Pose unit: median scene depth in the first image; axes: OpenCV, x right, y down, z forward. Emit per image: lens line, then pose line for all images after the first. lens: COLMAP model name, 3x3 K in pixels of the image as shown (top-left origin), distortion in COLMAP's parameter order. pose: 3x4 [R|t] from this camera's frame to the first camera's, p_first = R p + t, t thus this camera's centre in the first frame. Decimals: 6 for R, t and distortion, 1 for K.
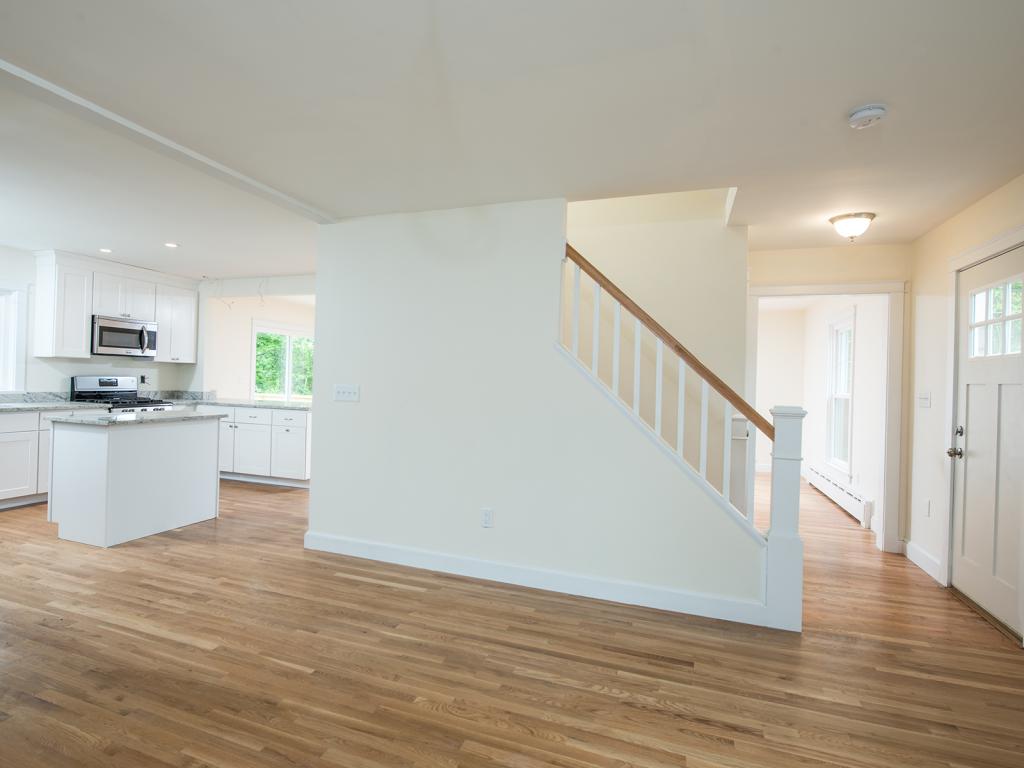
lens RADIAL K [[524.7, 0, 508.7], [0, 524.7, 379.7], [0, 0, 1]] dist [0.000027, 0.000016]
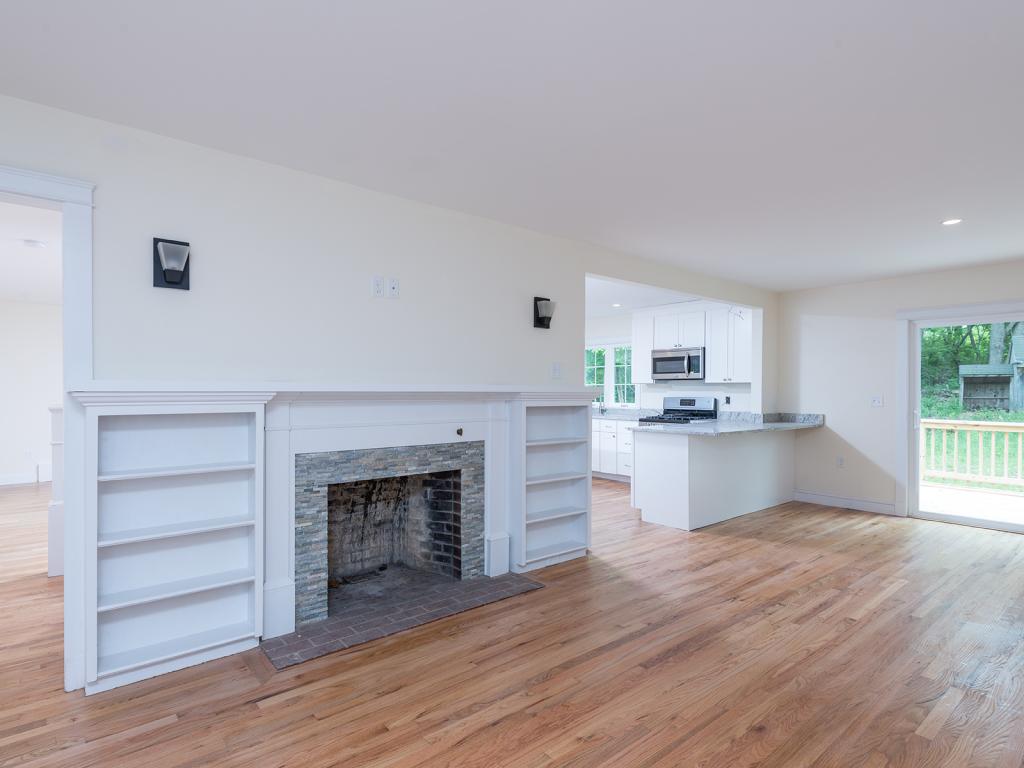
lens RADIAL K [[549.2, 0, 519.0], [0, 549.2, 392.5], [0, 0, 1]] dist [0.010981, -0.005132]
pose [[-0.518278, -0.027841, -0.854759, 0.535131], [-0.020547, 0.999587, -0.020099, 0.017236], [0.854965, 0.007146, -0.518636, 1.336408]]
